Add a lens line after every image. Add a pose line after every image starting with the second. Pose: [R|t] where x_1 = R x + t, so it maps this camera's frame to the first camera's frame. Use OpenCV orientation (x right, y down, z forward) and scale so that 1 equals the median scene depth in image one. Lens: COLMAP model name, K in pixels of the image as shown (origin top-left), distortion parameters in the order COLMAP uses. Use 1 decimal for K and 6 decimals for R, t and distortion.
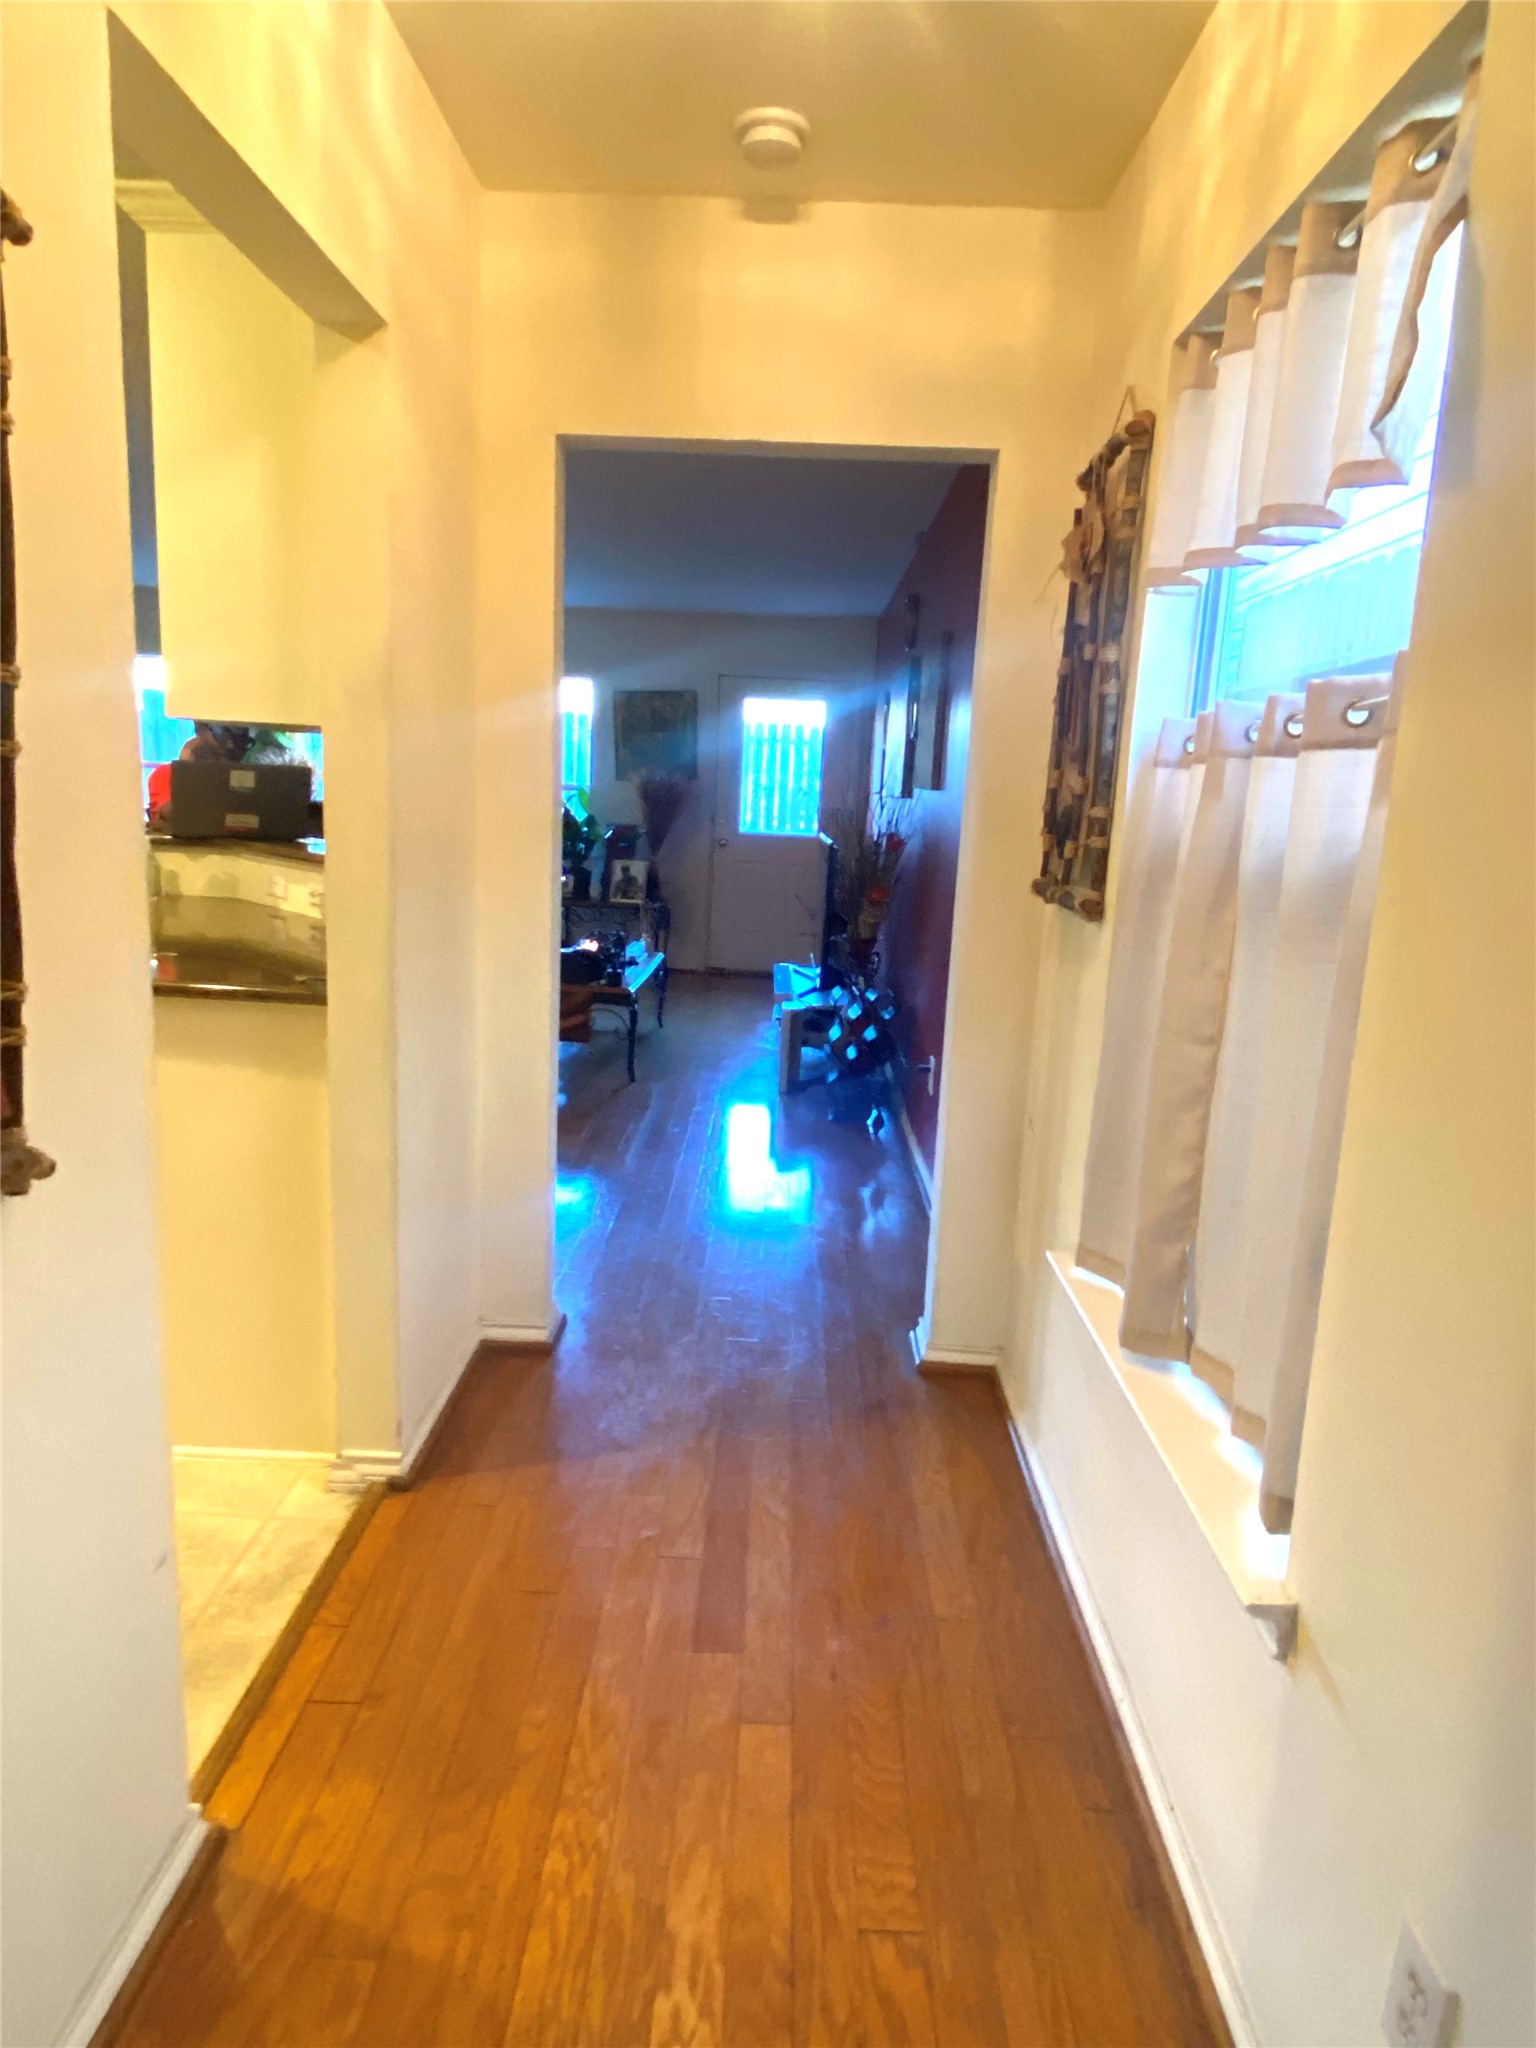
lens RADIAL K [[1224.3, 0, 758.5], [0, 1224.3, 1028.5], [0, 0, 1]] dist [0.017646, -0.015063]
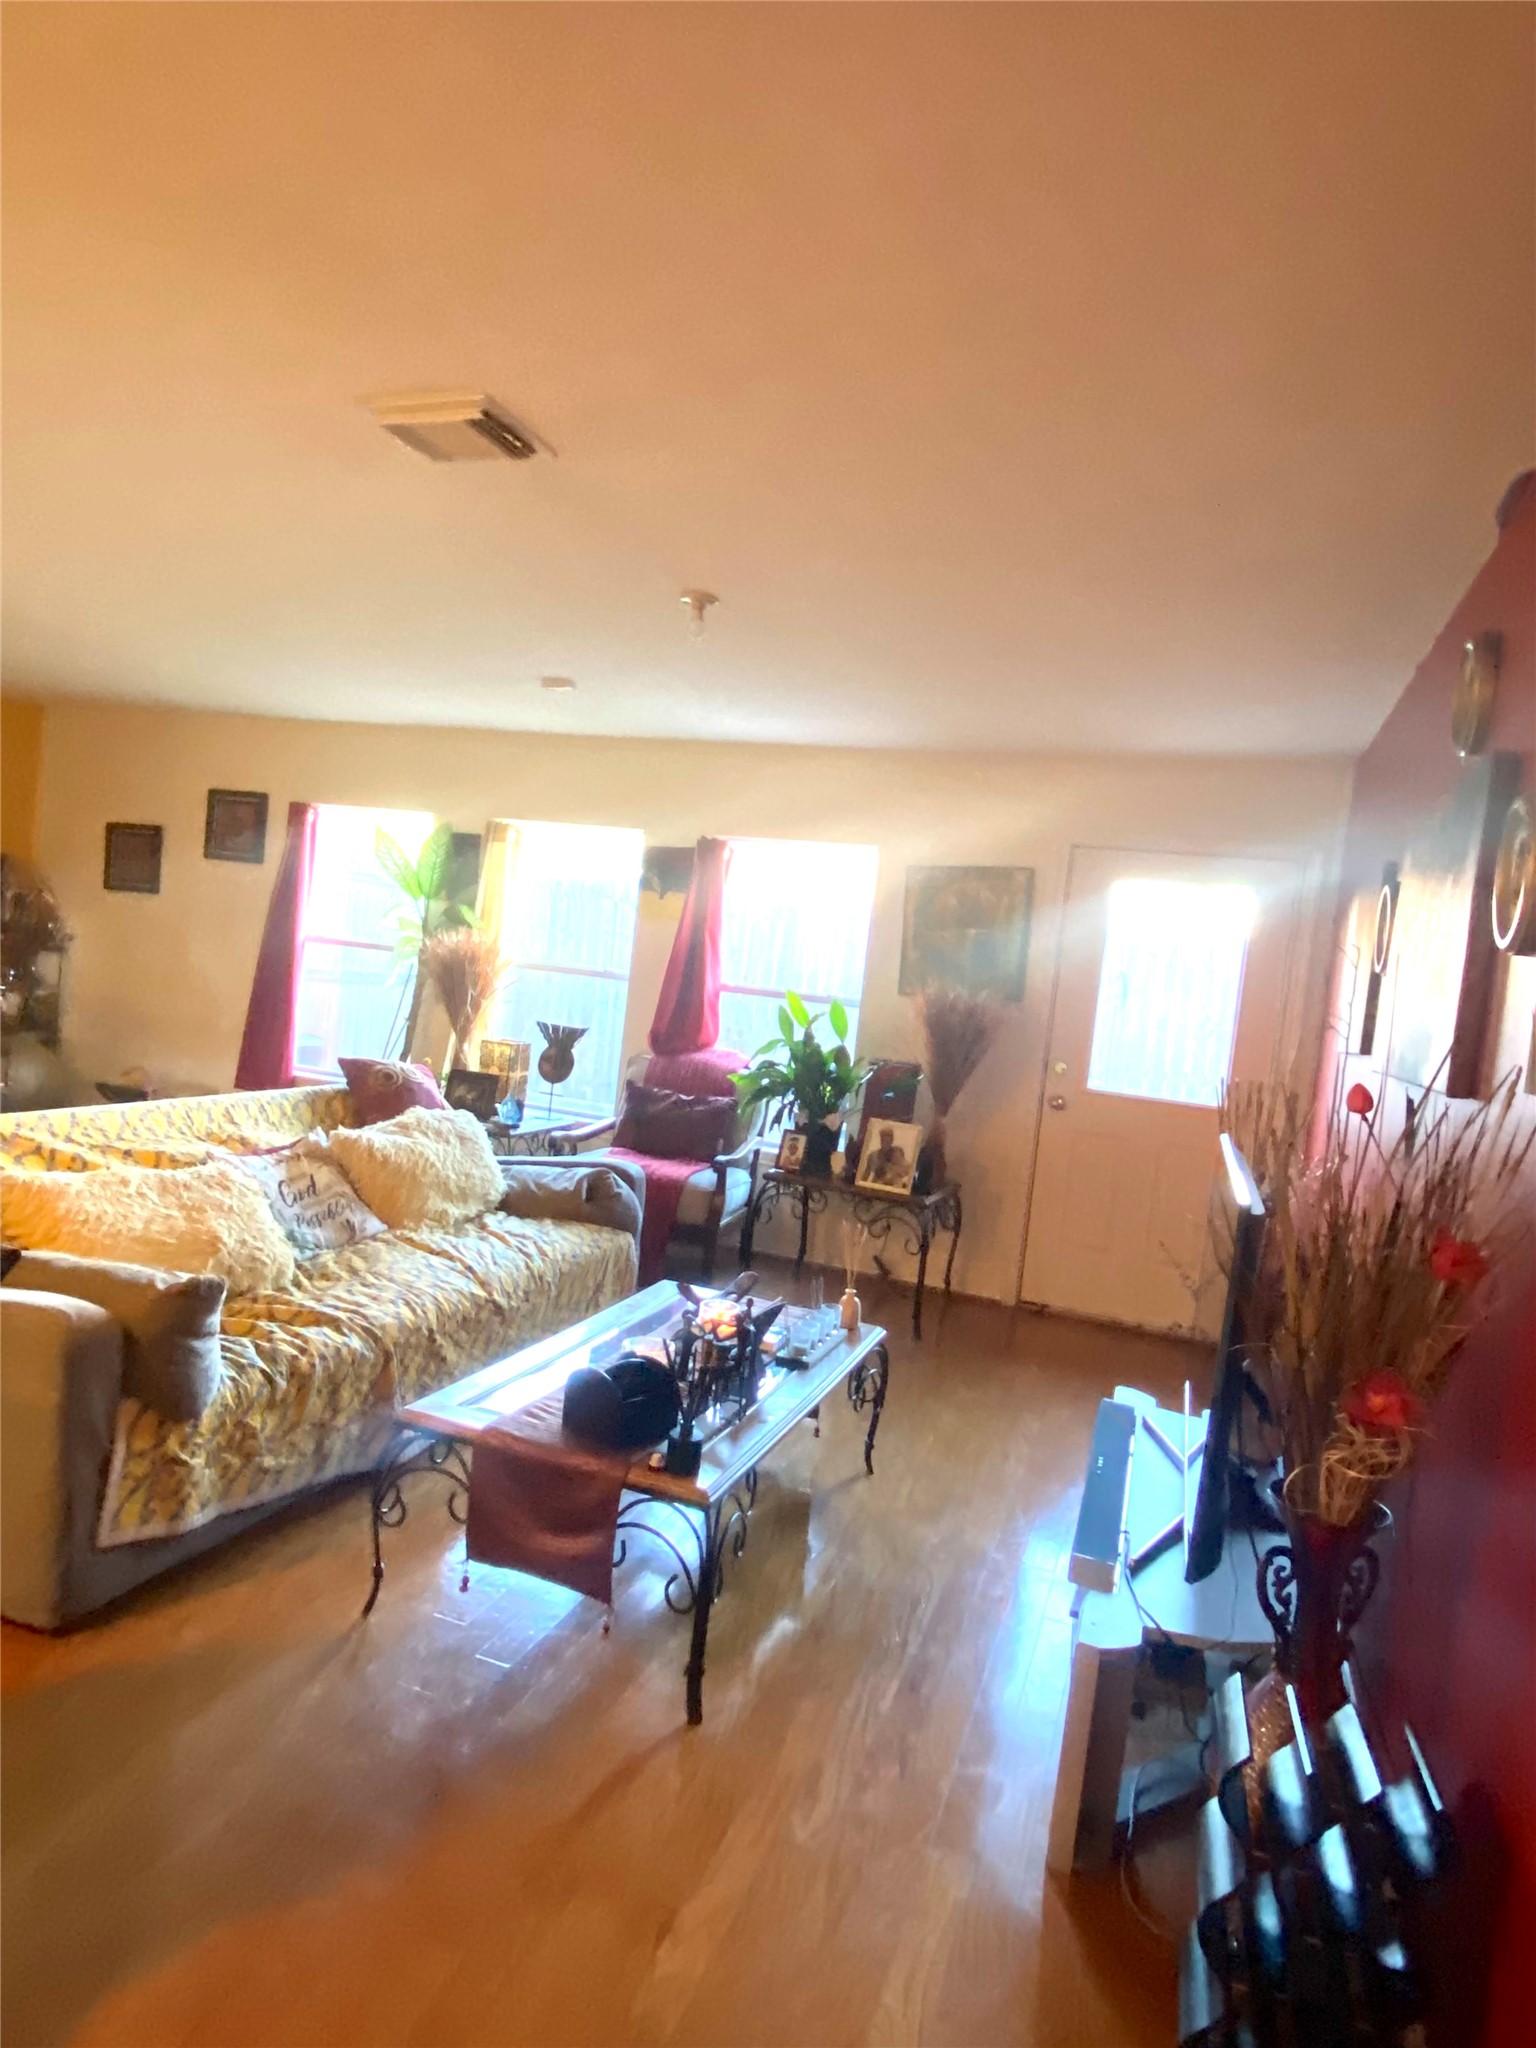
lens RADIAL K [[1224.3, 0, 767.0], [0, 1224.3, 1016.2], [0, 0, 1]] dist [0.017646, -0.015063]
pose [[0.948528, 0.081241, -0.306096, 0.018999], [-0.134855, 0.978142, -0.158280, -0.081999], [0.286546, 0.191411, 0.938751, 0.383853]]
